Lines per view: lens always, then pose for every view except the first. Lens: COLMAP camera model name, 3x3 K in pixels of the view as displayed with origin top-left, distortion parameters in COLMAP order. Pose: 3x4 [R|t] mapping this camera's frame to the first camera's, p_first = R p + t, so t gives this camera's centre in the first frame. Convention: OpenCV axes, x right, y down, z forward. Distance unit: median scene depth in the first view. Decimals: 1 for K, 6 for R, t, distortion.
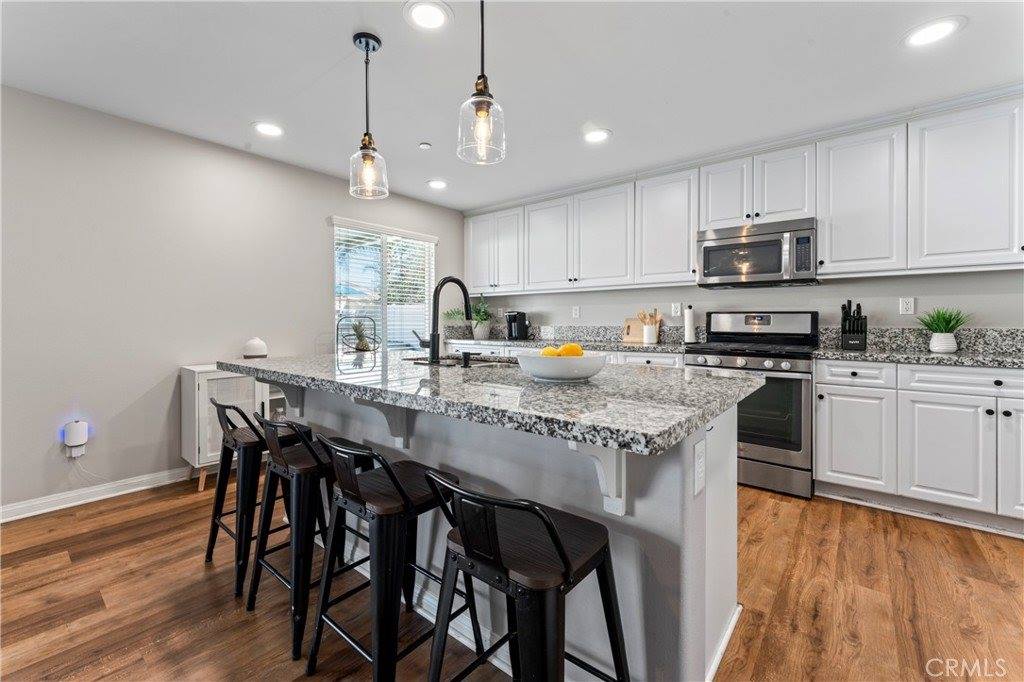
lens RADIAL K [[432.3, 0, 511.2], [0, 432.3, 331.6], [0, 0, 1]] dist [0.009306, -0.000358]
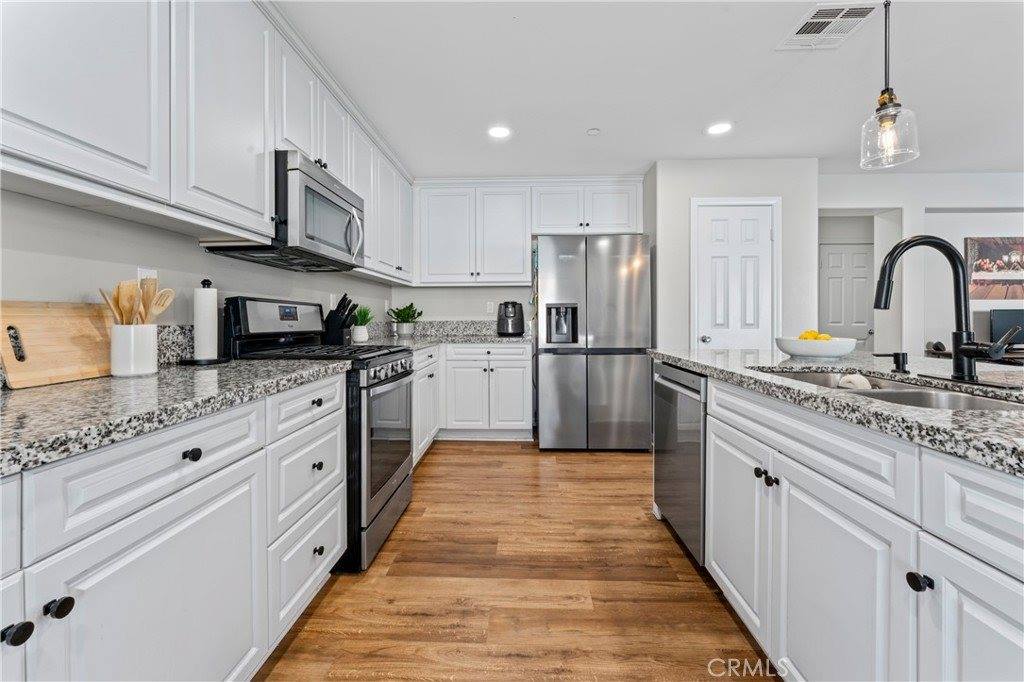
lens RADIAL K [[432.3, 0, 506.3], [0, 432.3, 312.8], [0, 0, 1]] dist [0.009306, -0.000358]
pose [[-0.606933, -0.001149, 0.794752, -0.262204], [0.006310, 0.999960, 0.006264, -0.045337], [-0.794728, 0.008817, -0.606902, 1.706101]]
